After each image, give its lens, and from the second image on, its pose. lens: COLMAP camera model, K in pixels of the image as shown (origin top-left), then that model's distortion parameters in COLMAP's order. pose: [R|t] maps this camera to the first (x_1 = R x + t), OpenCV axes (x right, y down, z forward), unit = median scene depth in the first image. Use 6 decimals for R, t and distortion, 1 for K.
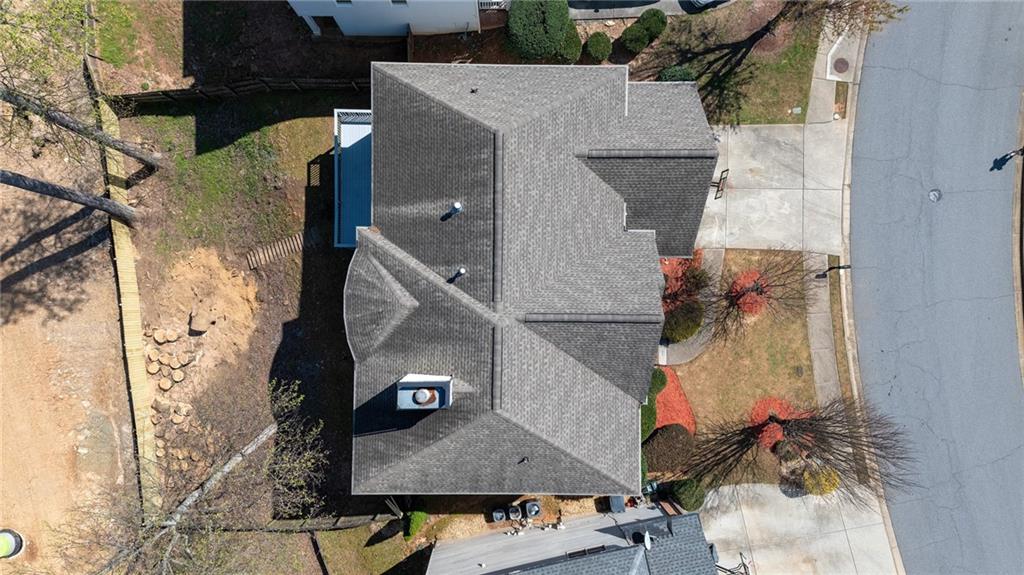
lens RADIAL K [[708.3, 0, 512.0], [0, 708.3, 287.5], [0, 0, 1]] dist [0.068938, -0.000651]
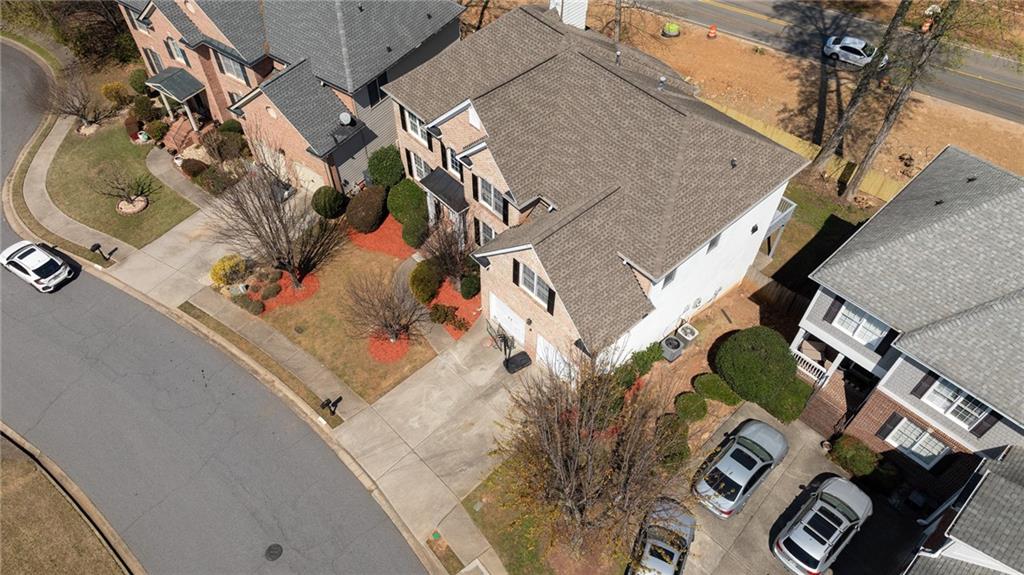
lens RADIAL K [[708.3, 0, 512.0], [0, 708.3, 287.5], [0, 0, 1]] dist [0.068938, -0.000651]
pose [[-0.732482, 0.529431, -0.427988, 0.577691], [-0.680787, -0.570295, 0.459666, -0.498275], [-0.000718, 0.628065, 0.778160, 0.207784]]
